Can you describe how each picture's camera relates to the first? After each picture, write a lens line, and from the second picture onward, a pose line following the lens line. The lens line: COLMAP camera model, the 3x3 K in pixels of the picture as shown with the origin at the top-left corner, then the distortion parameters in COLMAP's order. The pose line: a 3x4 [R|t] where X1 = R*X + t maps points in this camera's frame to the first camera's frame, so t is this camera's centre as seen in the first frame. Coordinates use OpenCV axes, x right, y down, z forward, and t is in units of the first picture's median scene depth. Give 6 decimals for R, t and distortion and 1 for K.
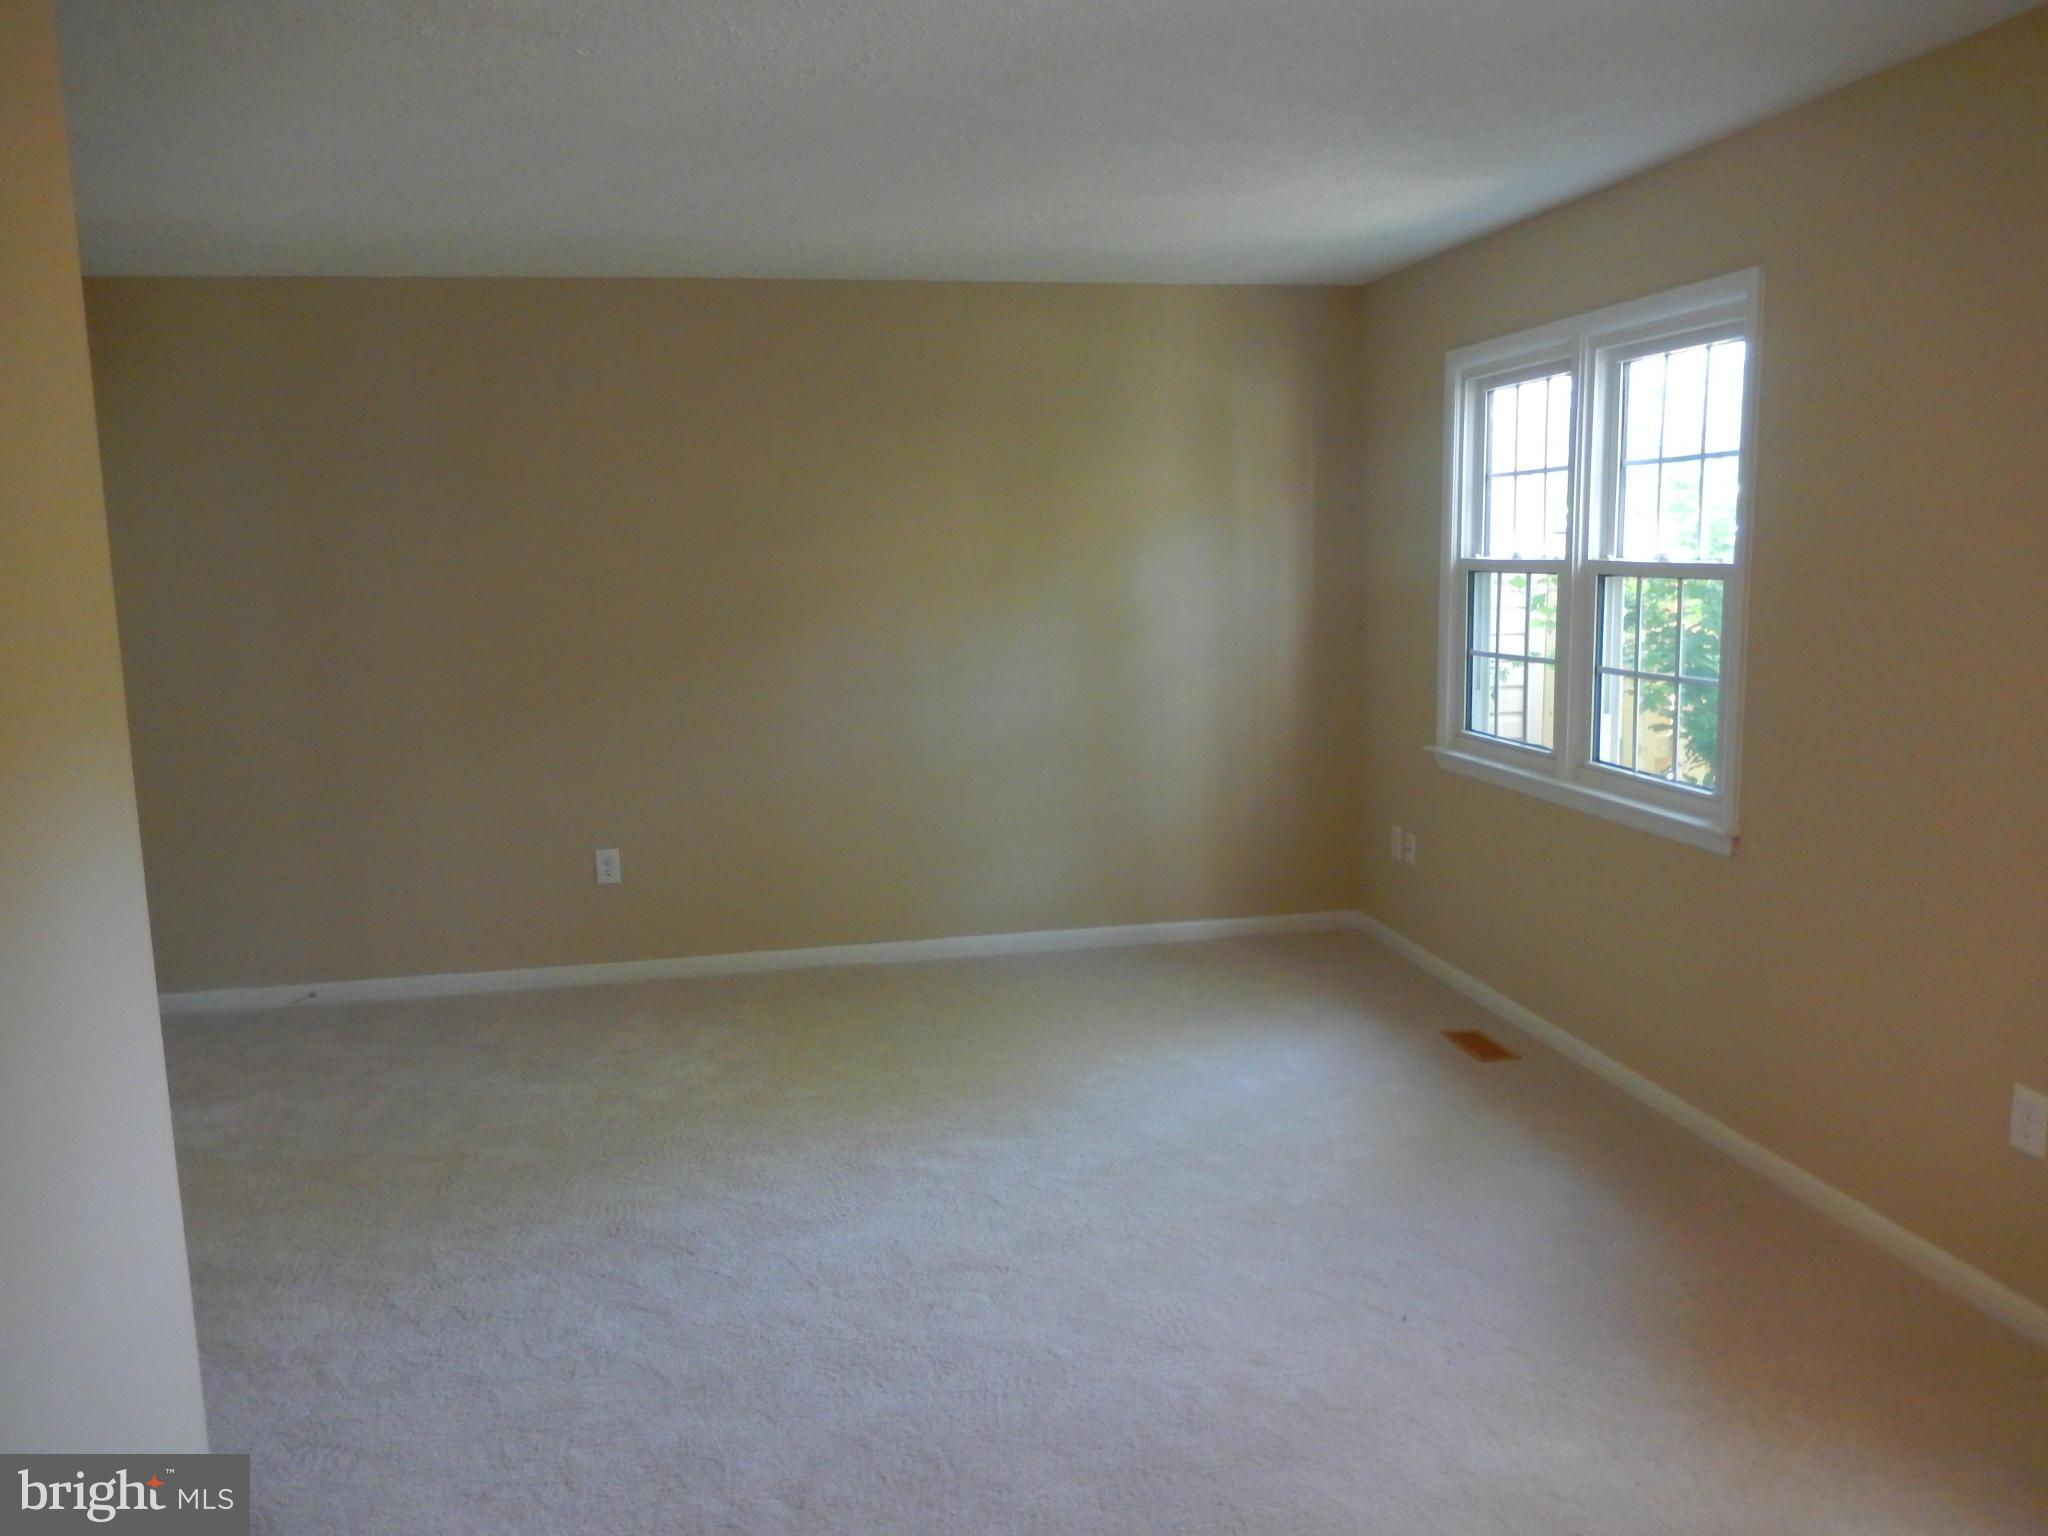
lens RADIAL K [[1624.6, 0, 1026.9], [0, 1624.6, 778.9], [0, 0, 1]] dist [0.066267, 0.000870]
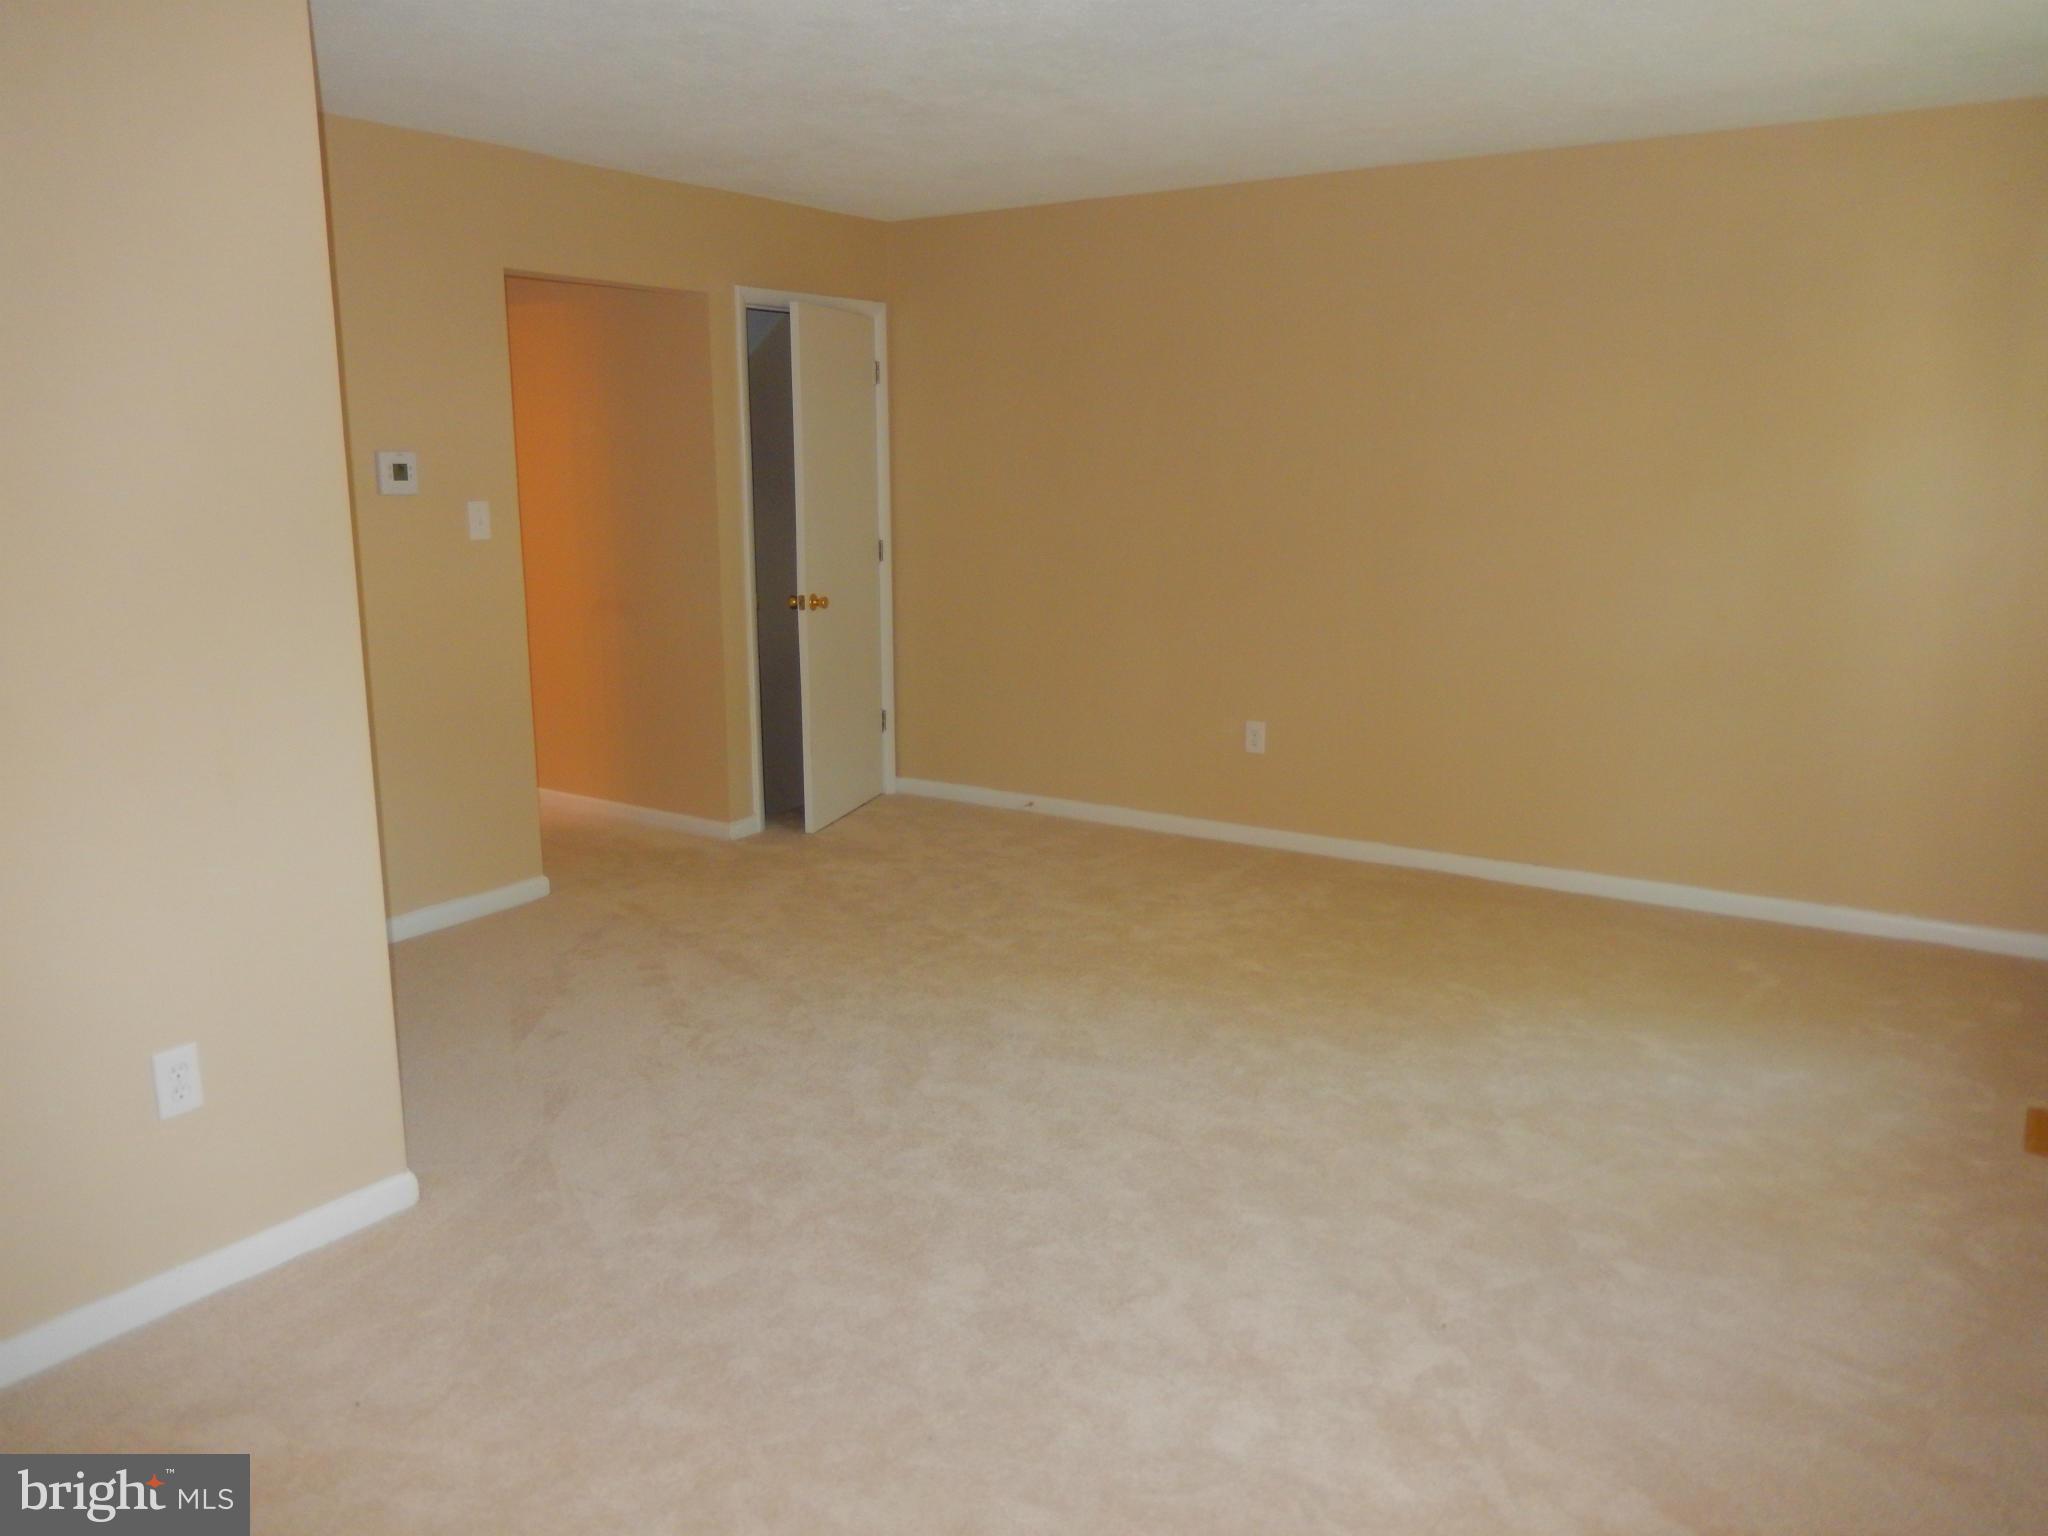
lens RADIAL K [[1624.6, 0, 1026.9], [0, 1624.6, 778.9], [0, 0, 1]] dist [0.066267, 0.000870]
pose [[0.712430, 0.163186, -0.682506, 0.460043], [-0.121713, 0.986580, 0.108840, -0.021960], [0.691108, 0.005529, 0.722730, 0.149095]]
